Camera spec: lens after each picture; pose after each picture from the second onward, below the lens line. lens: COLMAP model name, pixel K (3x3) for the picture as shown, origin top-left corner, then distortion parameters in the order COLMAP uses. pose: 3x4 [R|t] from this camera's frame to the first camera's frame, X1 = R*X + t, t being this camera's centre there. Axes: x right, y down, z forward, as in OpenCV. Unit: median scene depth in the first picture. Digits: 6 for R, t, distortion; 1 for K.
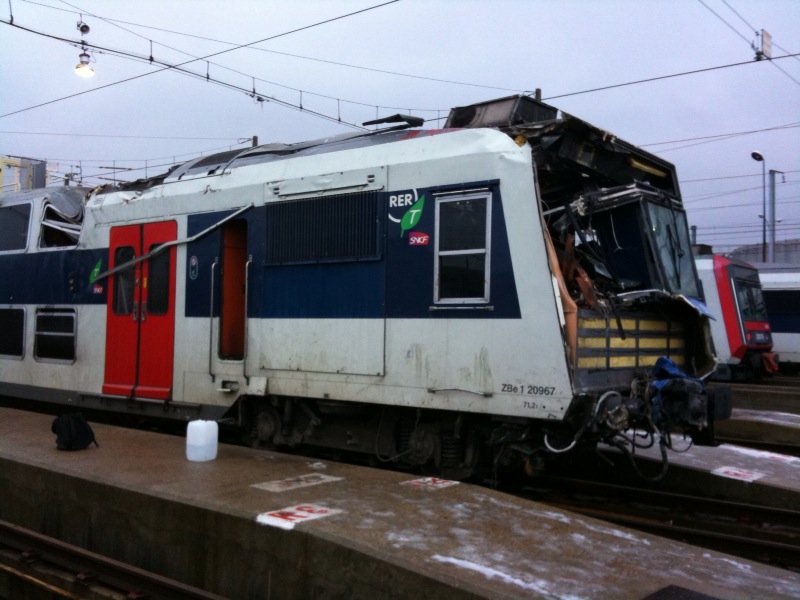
lens RADIAL K [[833.5, 0, 400.0], [0, 833.5, 300.0], [0, 0, 1]] dist [0.002694, -0.002754]
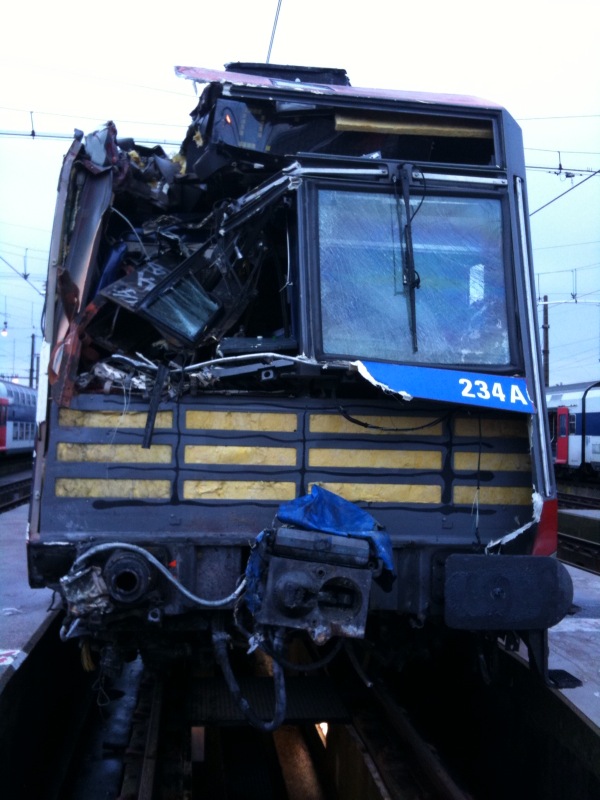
lens RADIAL K [[833.5, 0, 300.0], [0, 833.5, 400.0], [0, 0, 1]] dist [0.002694, -0.002754]
pose [[0.737581, -0.031987, -0.674501, 0.645151], [0.016931, 0.999439, -0.028883, 0.030630], [0.675047, 0.009884, 0.737709, 0.610009]]
